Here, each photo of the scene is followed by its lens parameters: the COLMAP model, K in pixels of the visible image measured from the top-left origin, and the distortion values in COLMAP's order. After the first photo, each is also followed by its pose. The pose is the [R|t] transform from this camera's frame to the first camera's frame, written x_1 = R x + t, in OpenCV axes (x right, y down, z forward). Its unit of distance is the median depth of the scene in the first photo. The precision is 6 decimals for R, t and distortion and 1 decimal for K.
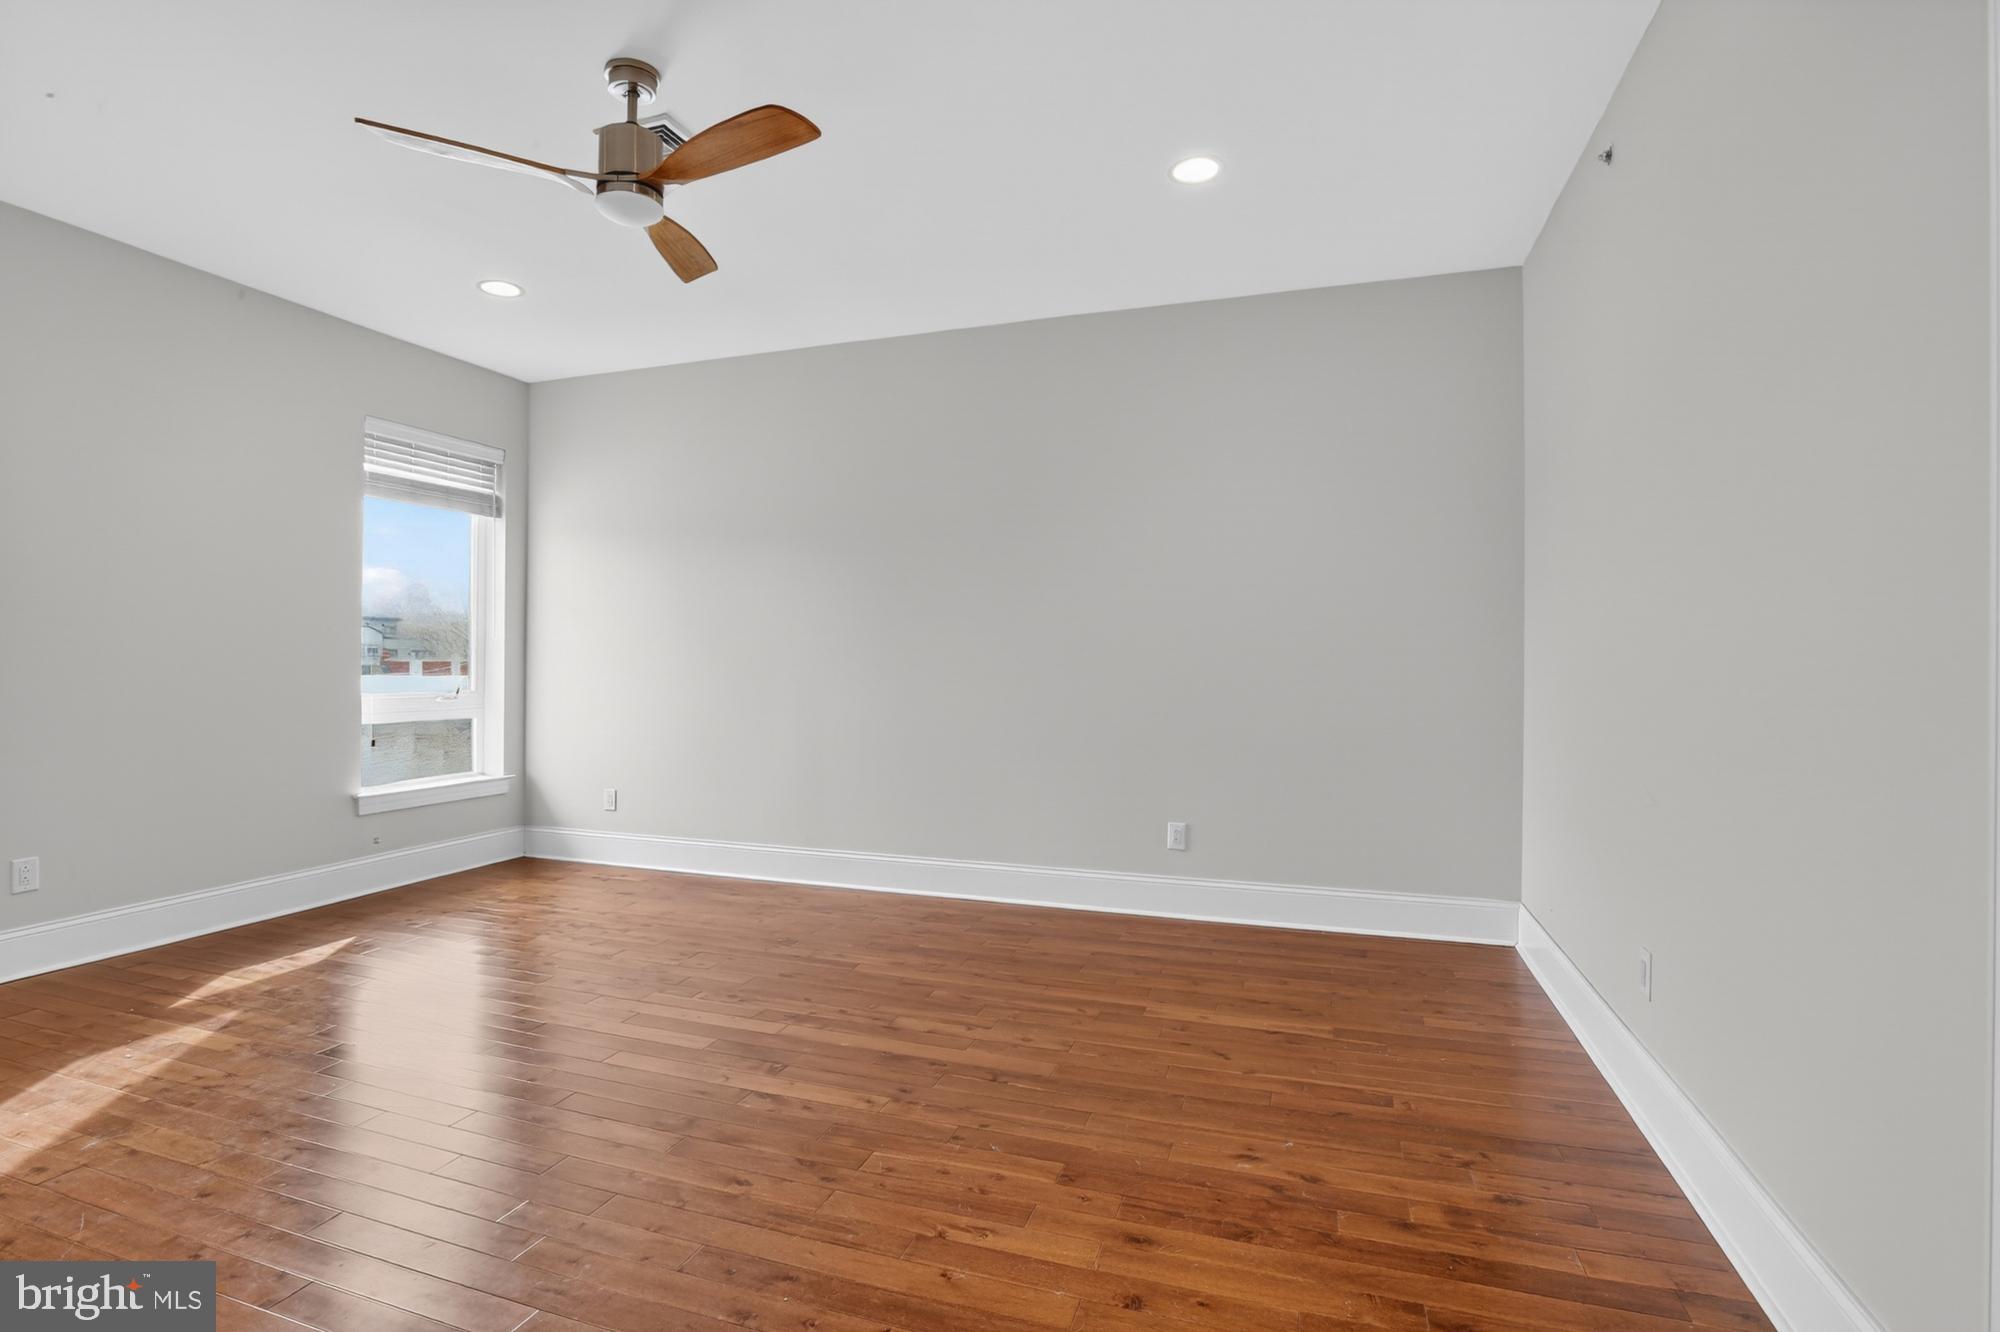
lens RADIAL K [[947.0, 0, 973.0], [0, 947.0, 660.0], [0, 0, 1]] dist [-0.019376, 0.000811]
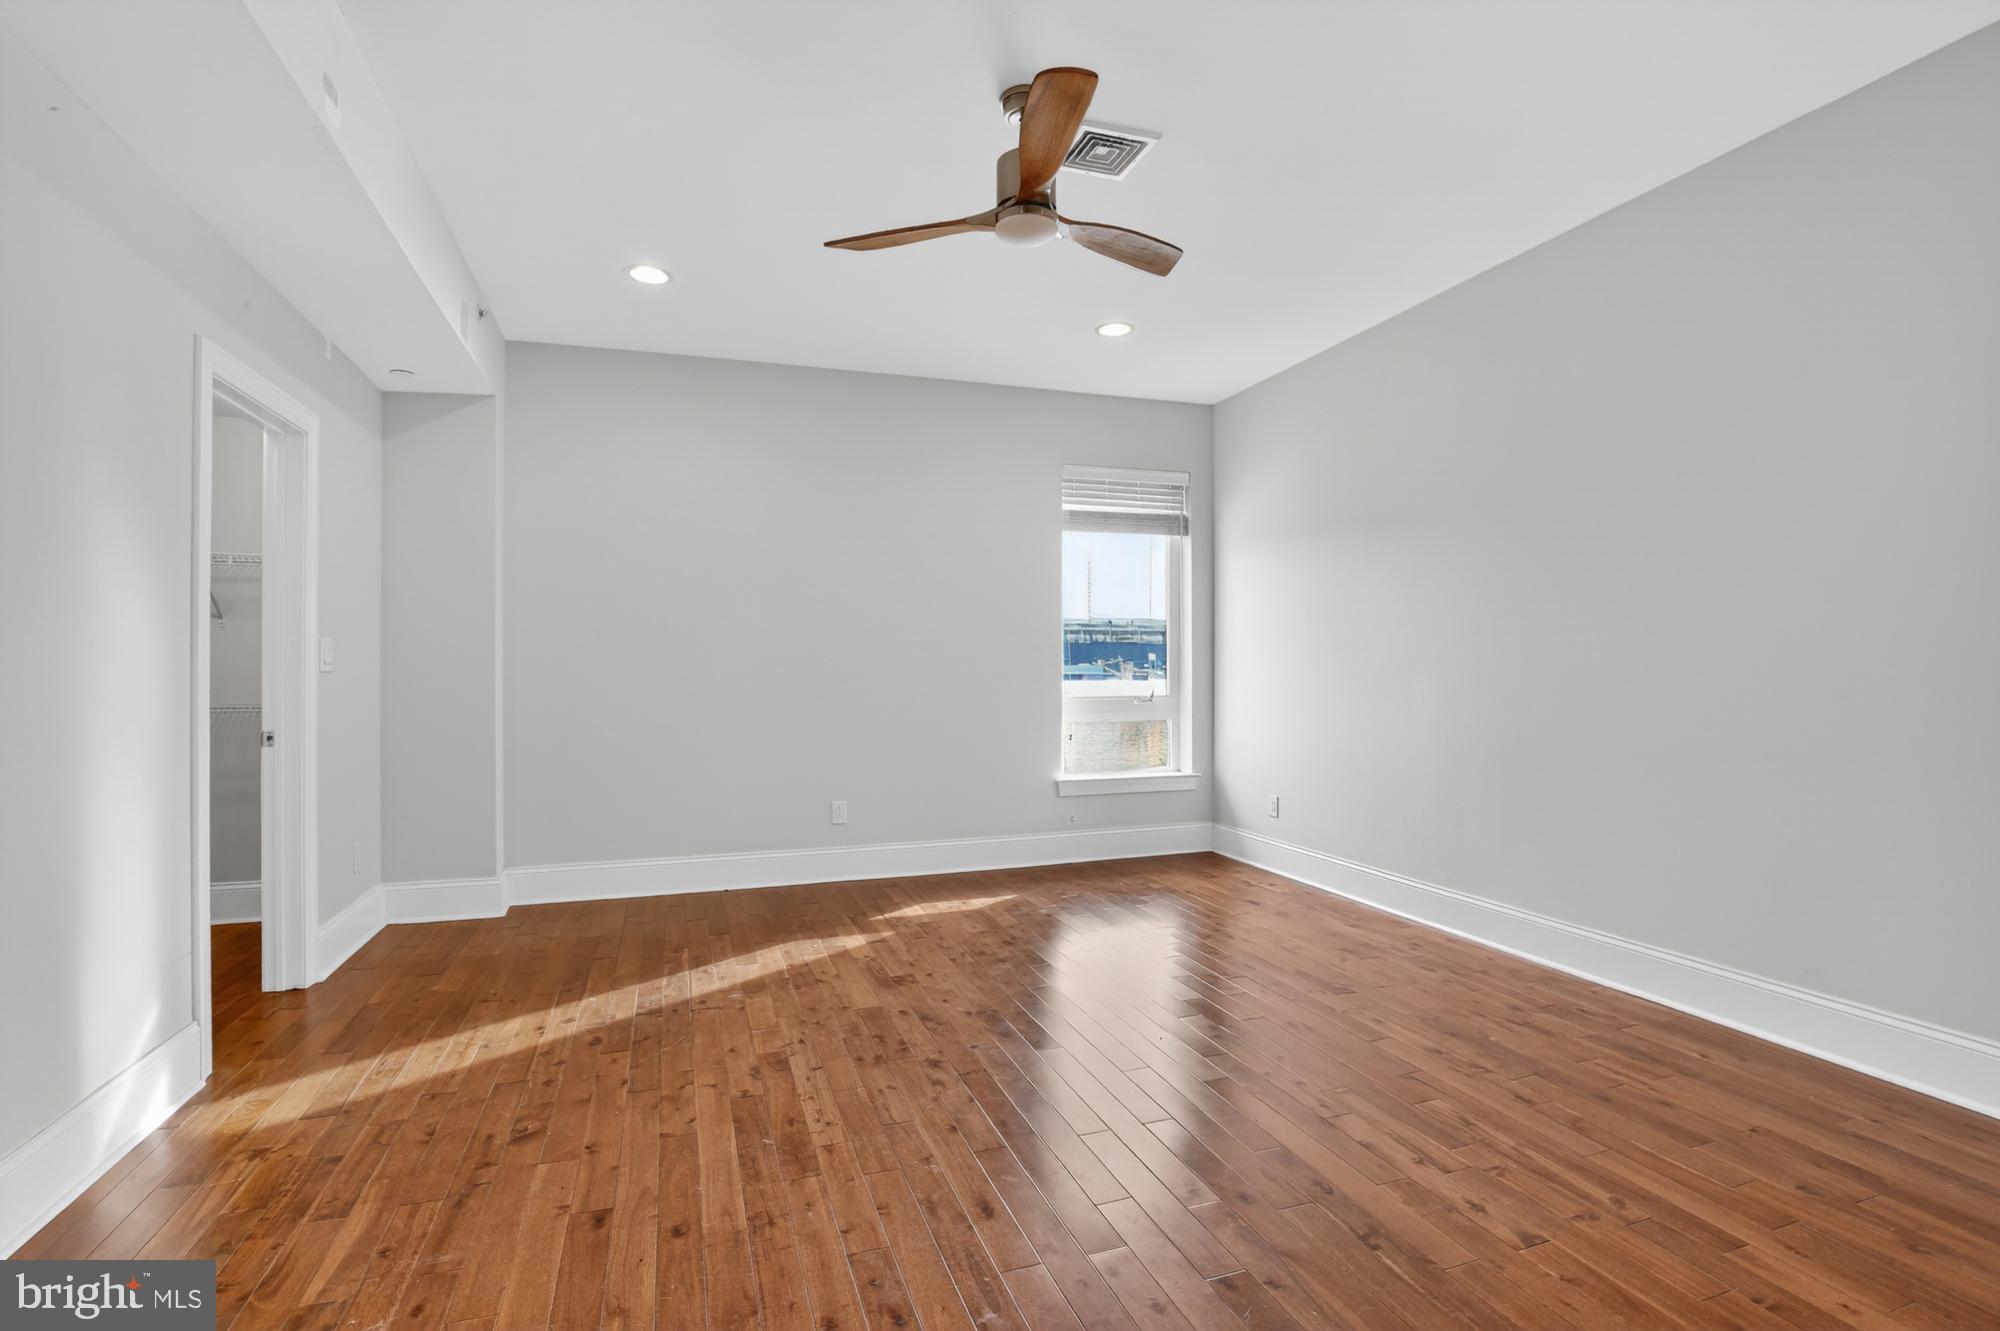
lens RADIAL K [[930.2, 0, 1000.6], [0, 930.2, 659.4], [0, 0, 1]] dist [-0.026853, 0.000599]
pose [[0.630489, -0.013994, -0.776072, 0.281224], [0.008860, 0.999902, -0.010832, 0.002473], [0.776148, -0.000047, 0.630551, 0.235348]]
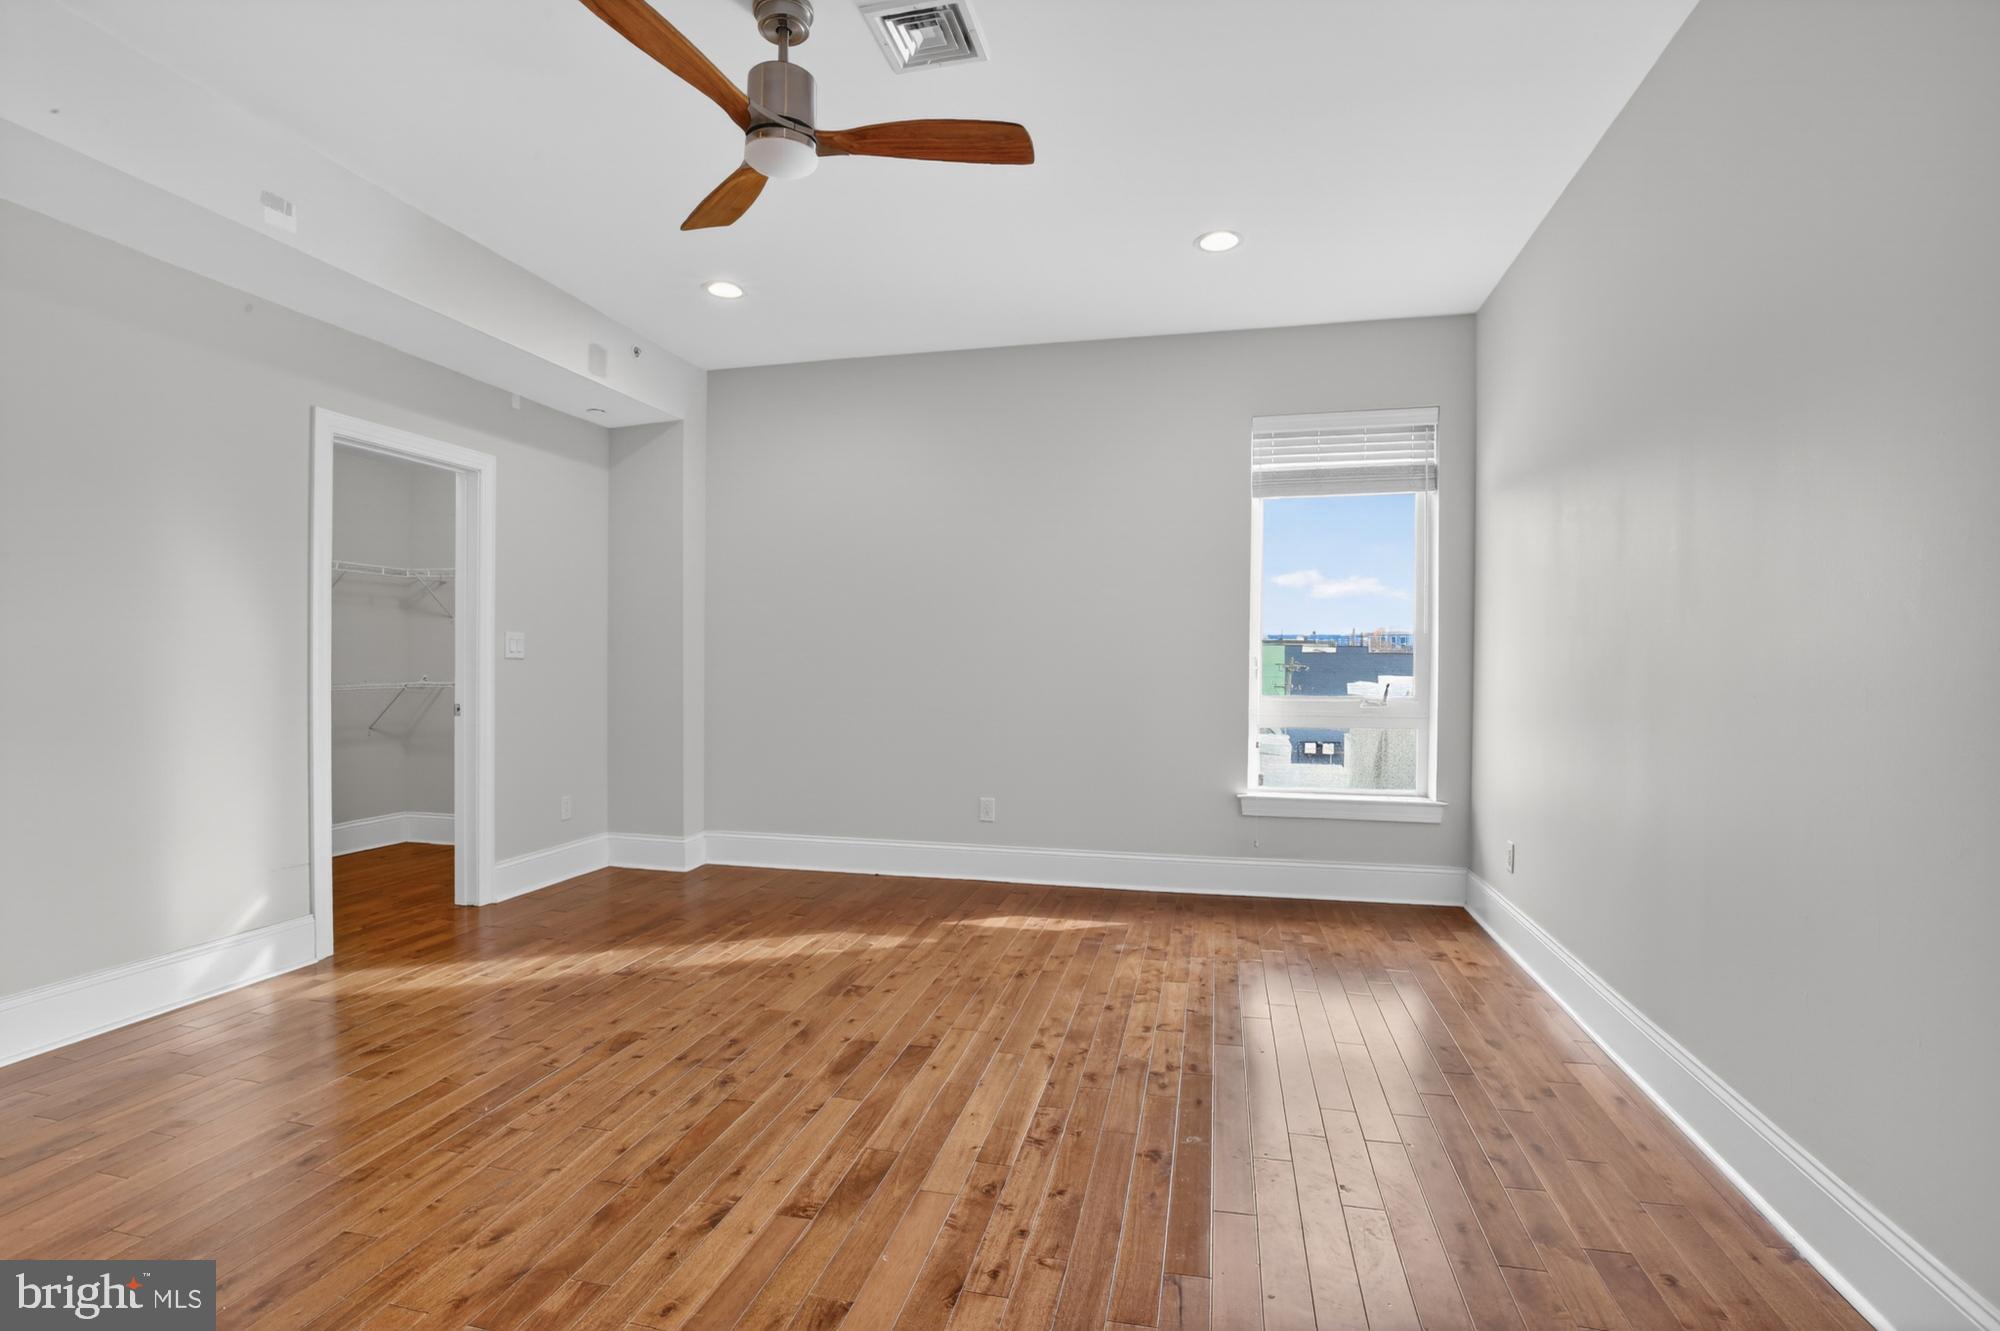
lens RADIAL K [[930.2, 0, 1000.6], [0, 930.2, 659.4], [0, 0, 1]] dist [-0.026853, 0.000599]
pose [[0.124869, -0.005583, -0.992158, 0.376513], [-0.002670, 0.999979, -0.005963, 0.006314], [0.992170, 0.003393, 0.124851, 0.768027]]
